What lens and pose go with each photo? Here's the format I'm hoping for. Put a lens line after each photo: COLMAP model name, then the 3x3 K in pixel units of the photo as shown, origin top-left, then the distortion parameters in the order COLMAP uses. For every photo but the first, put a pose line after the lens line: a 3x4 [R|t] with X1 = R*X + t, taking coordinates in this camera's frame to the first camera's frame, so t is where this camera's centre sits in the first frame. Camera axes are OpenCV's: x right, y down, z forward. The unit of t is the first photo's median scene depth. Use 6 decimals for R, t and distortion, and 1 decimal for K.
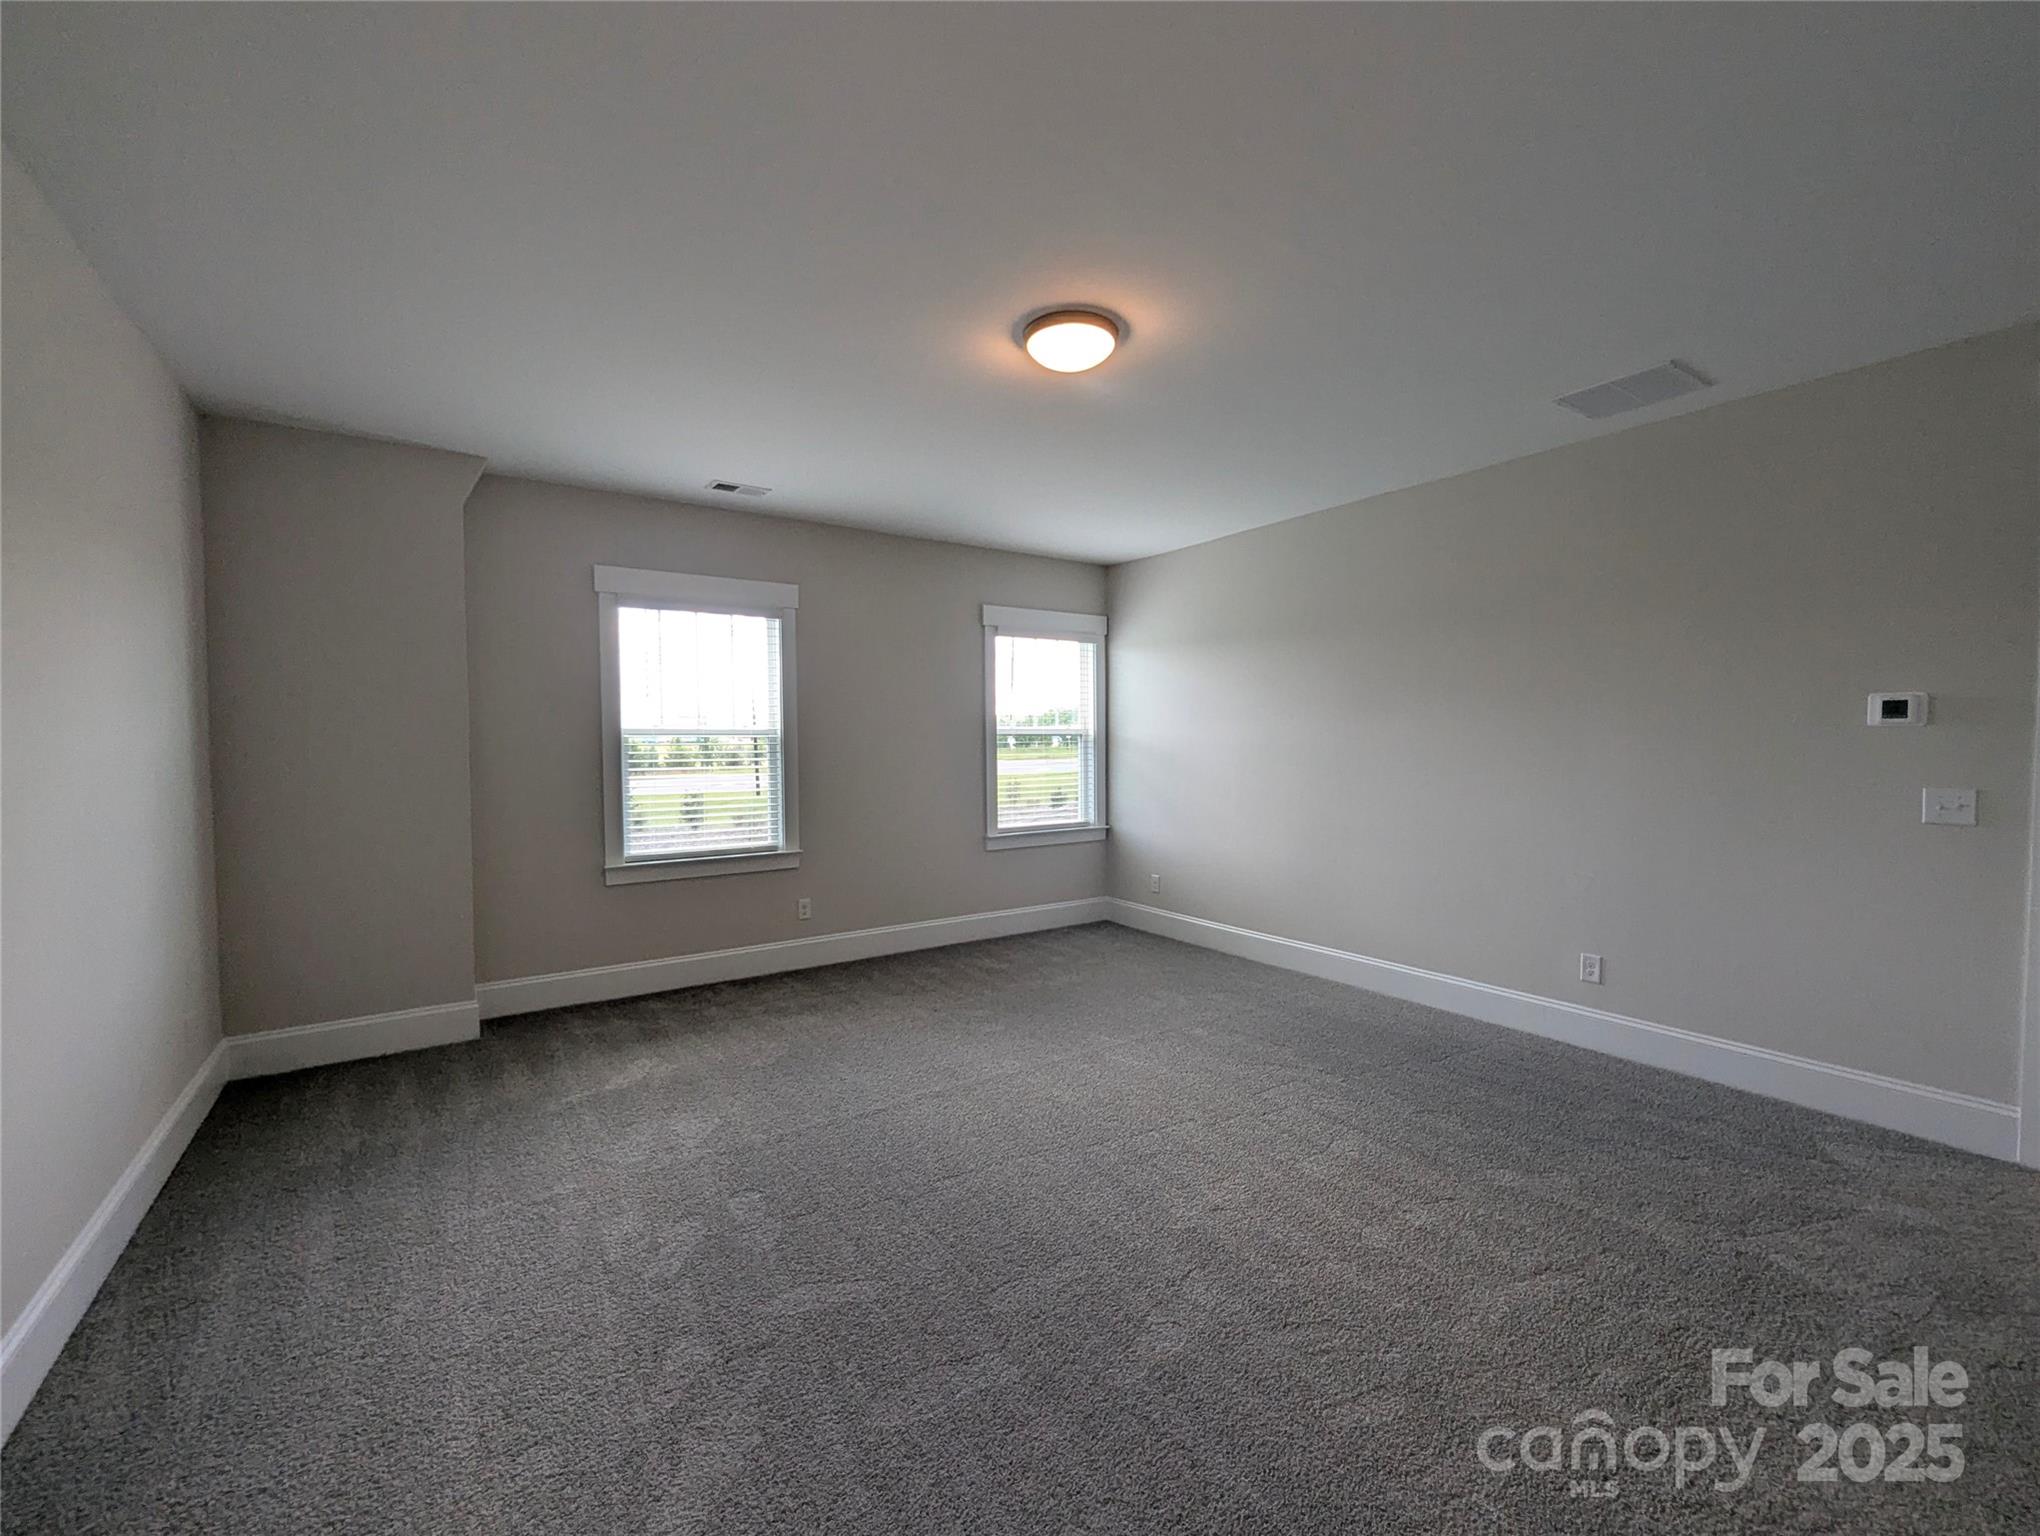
lens RADIAL K [[839.5, 0, 1010.7], [0, 839.5, 757.1], [0, 0, 1]] dist [0.000534, 0.000082]
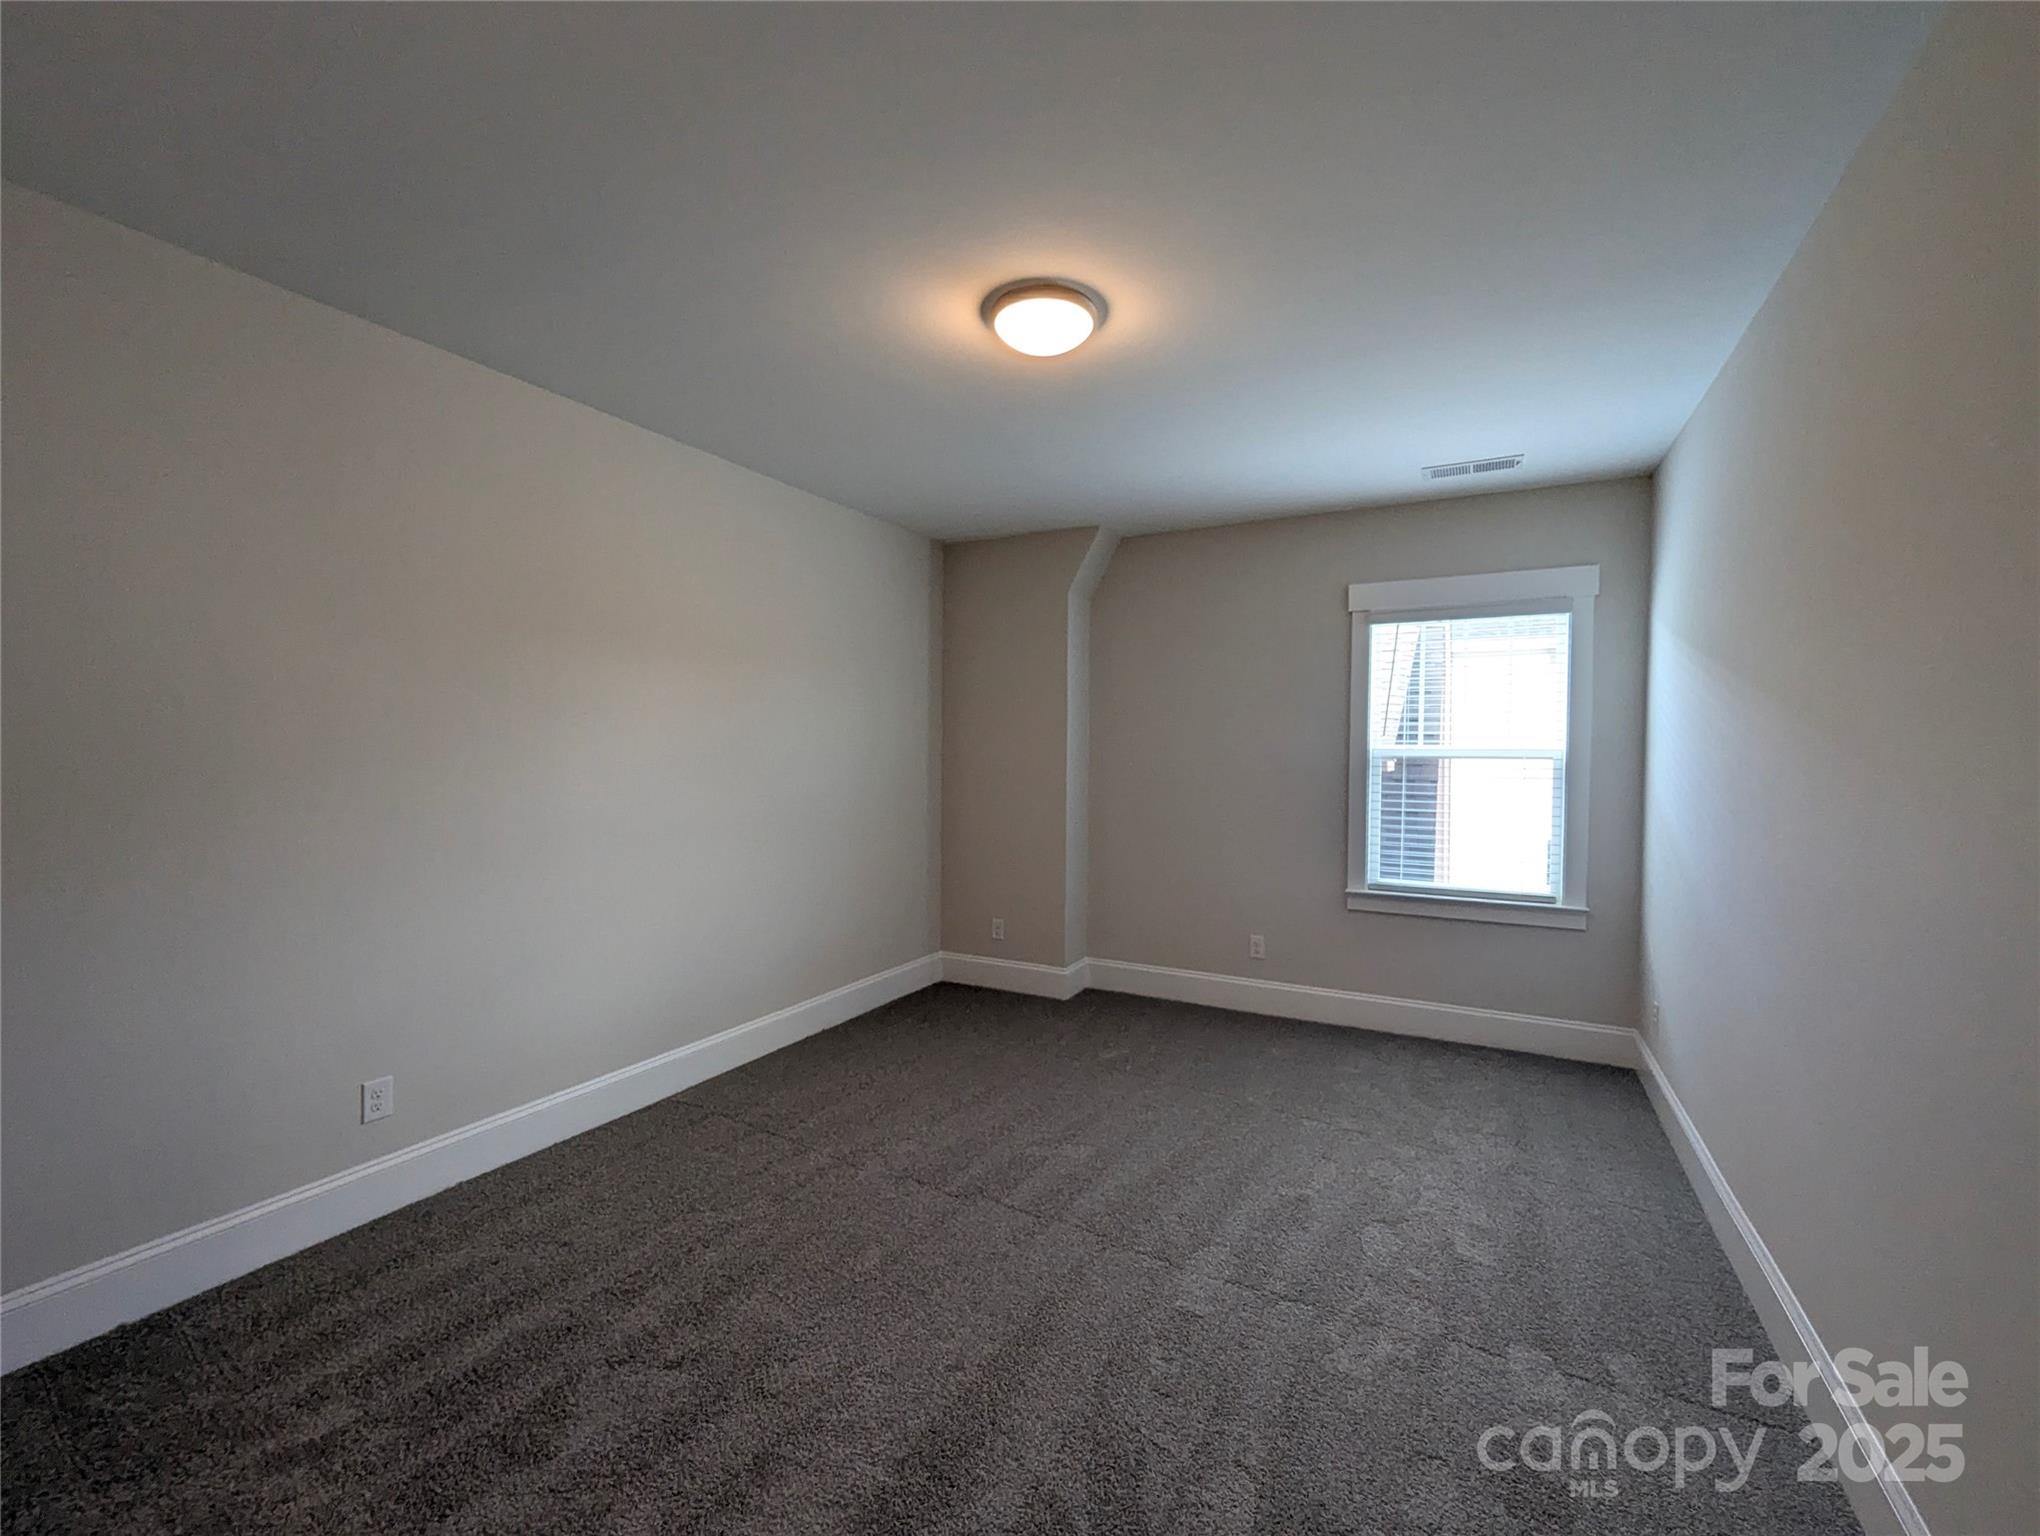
lens RADIAL K [[890.4, 0, 1016.2], [0, 890.4, 780.2], [0, 0, 1]] dist [-0.001059, -0.000027]
pose [[0.453896, 0.029212, -0.890576, 0.465042], [-0.030652, 0.999383, 0.017158, -0.008322], [0.890527, 0.019510, 0.454511, 0.309390]]
